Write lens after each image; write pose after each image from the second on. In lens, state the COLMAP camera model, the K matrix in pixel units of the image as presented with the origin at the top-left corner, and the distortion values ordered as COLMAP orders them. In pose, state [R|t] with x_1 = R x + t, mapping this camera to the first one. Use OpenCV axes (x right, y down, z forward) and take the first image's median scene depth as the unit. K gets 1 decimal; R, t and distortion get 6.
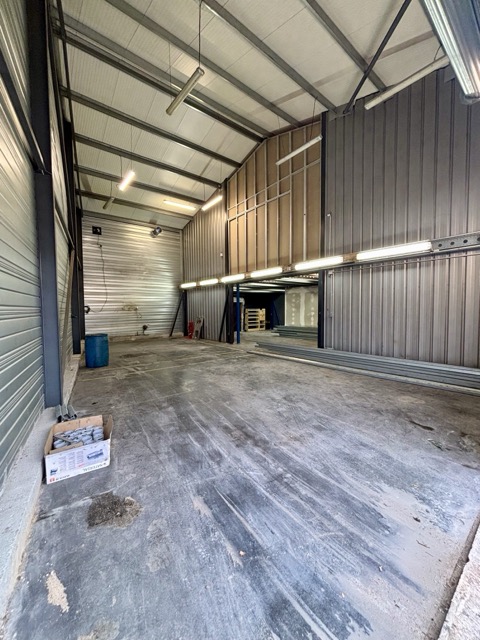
lens RADIAL K [[259.0, 0, 240.0], [0, 259.0, 320.0], [0, 0, 1]] dist [-0.001528, 0.000565]
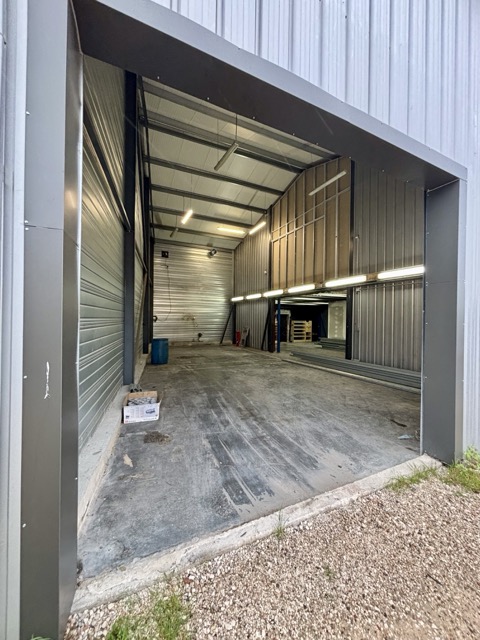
lens RADIAL K [[259.0, 0, 240.0], [0, 259.0, 320.0], [0, 0, 1]] dist [-0.001528, 0.000565]
pose [[0.975031, 0.021189, -0.221056, 0.102254], [-0.030094, 0.998862, -0.036994, -0.001079], [0.220020, 0.042723, 0.974559, -0.147797]]
